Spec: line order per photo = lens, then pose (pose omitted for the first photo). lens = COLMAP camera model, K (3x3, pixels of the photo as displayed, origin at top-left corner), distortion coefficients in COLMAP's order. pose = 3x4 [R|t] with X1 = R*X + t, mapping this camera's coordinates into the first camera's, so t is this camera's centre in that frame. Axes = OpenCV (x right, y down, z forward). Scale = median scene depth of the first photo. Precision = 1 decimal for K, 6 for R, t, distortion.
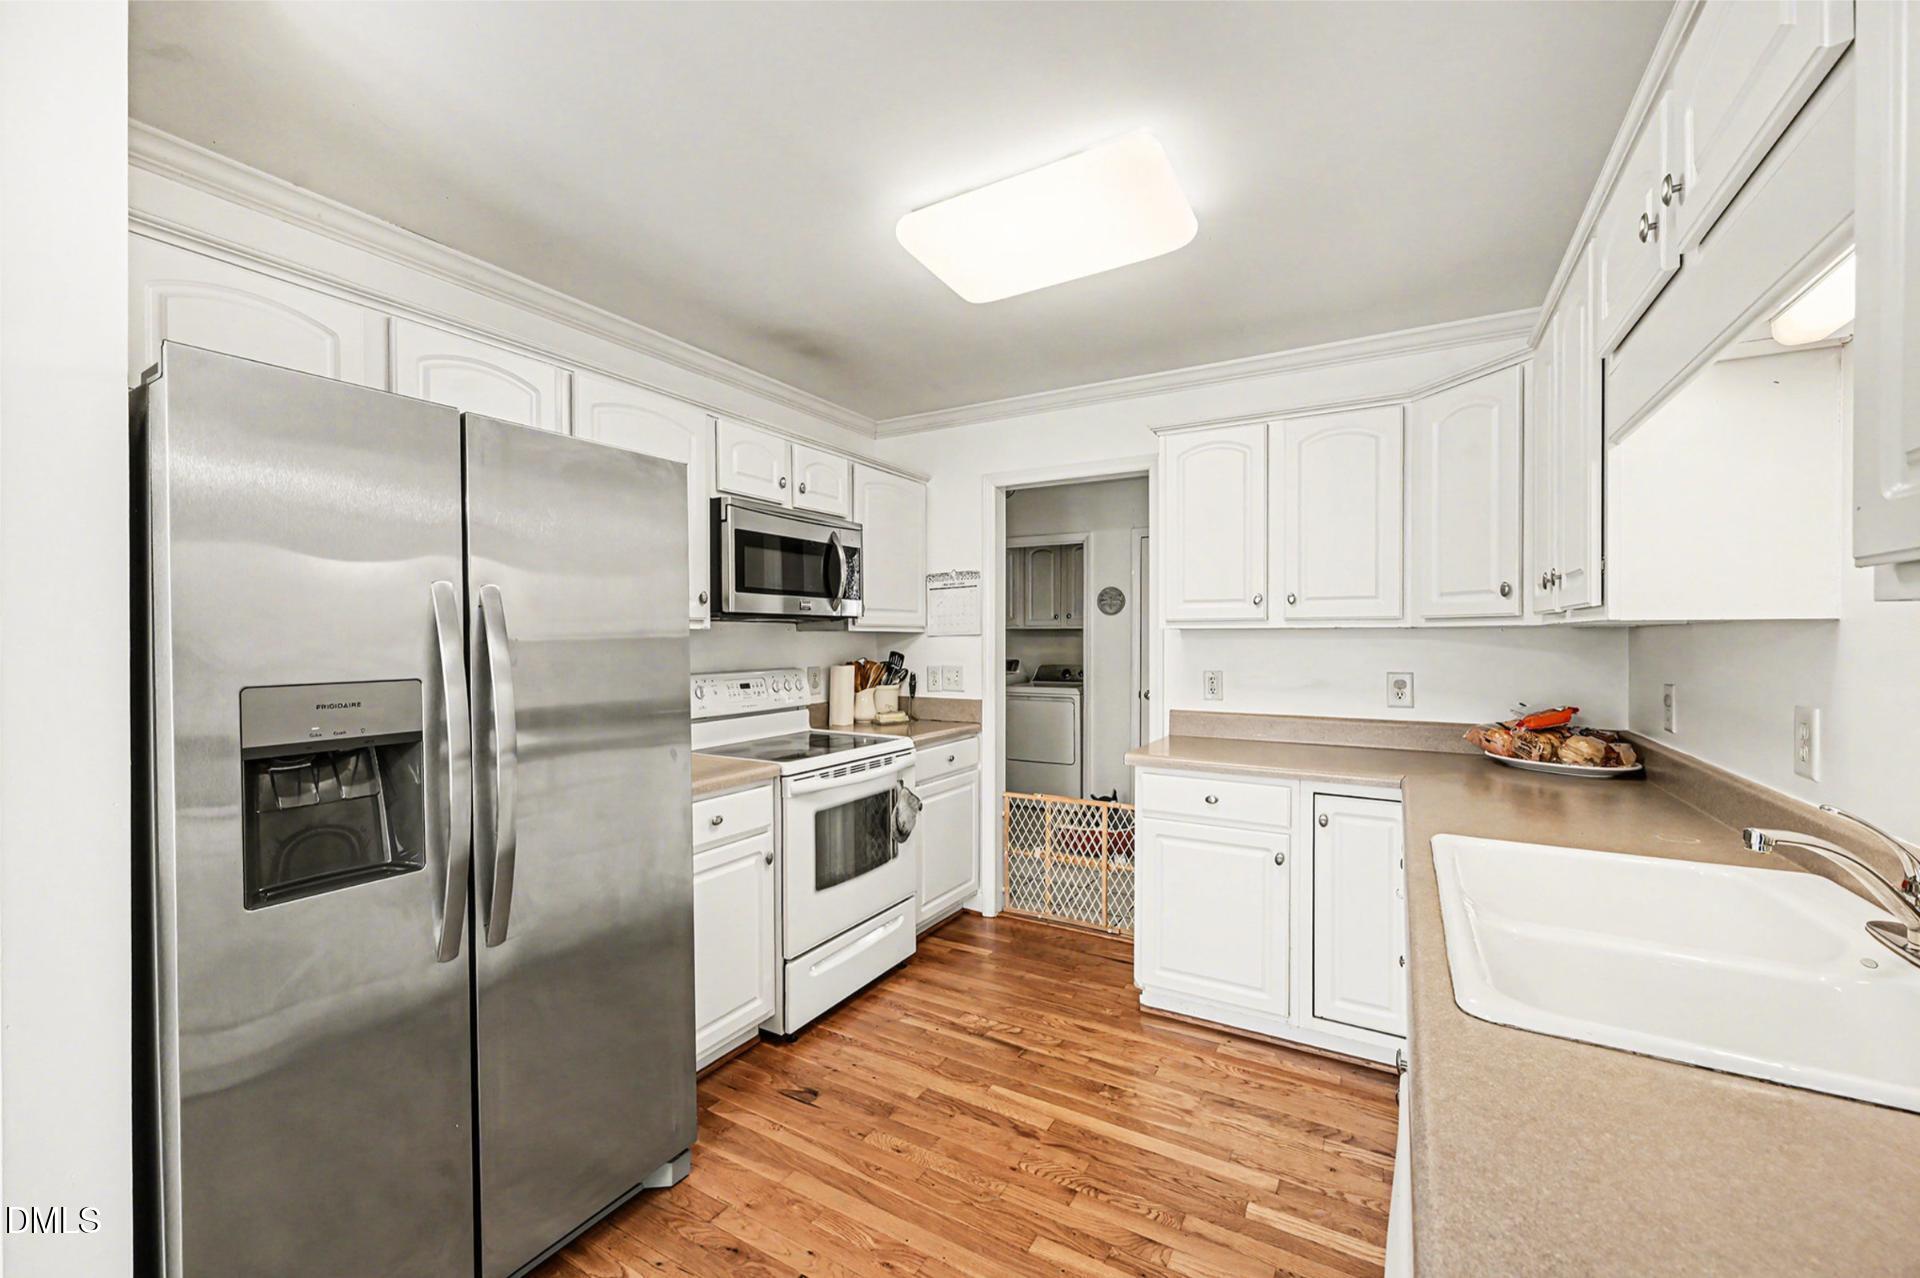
lens RADIAL K [[760.0, 0, 960.6], [0, 760.0, 639.8], [0, 0, 1]] dist [-0.001088, 0.000134]
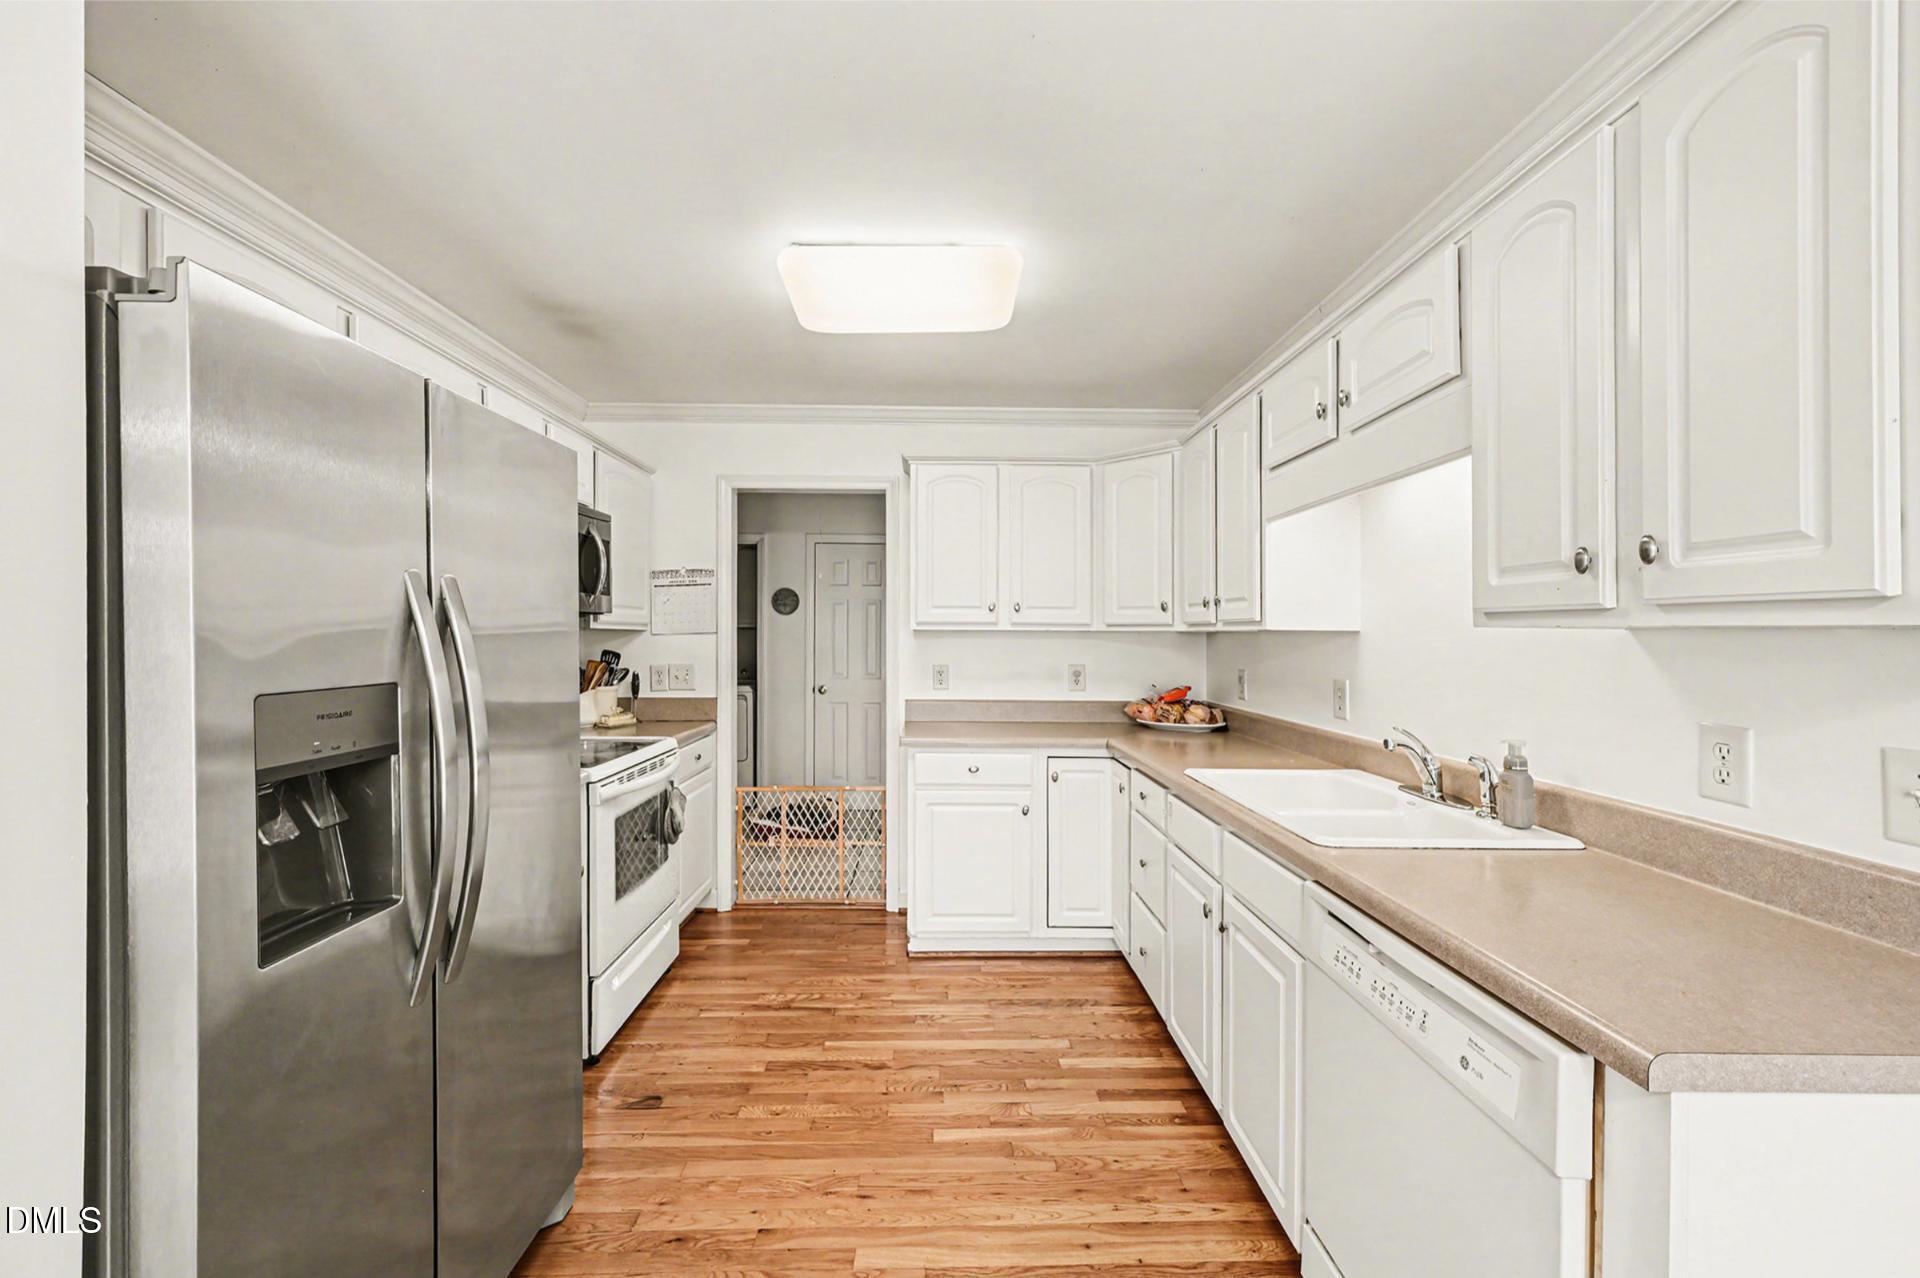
lens RADIAL K [[760.0, 0, 953.4], [0, 760.0, 640.1], [0, 0, 1]] dist [-0.001088, 0.000134]
pose [[0.857388, 0.004090, 0.514655, -0.335294], [-0.005458, 0.999984, 0.001145, -0.000822], [-0.514642, -0.003790, 0.857397, -0.037956]]
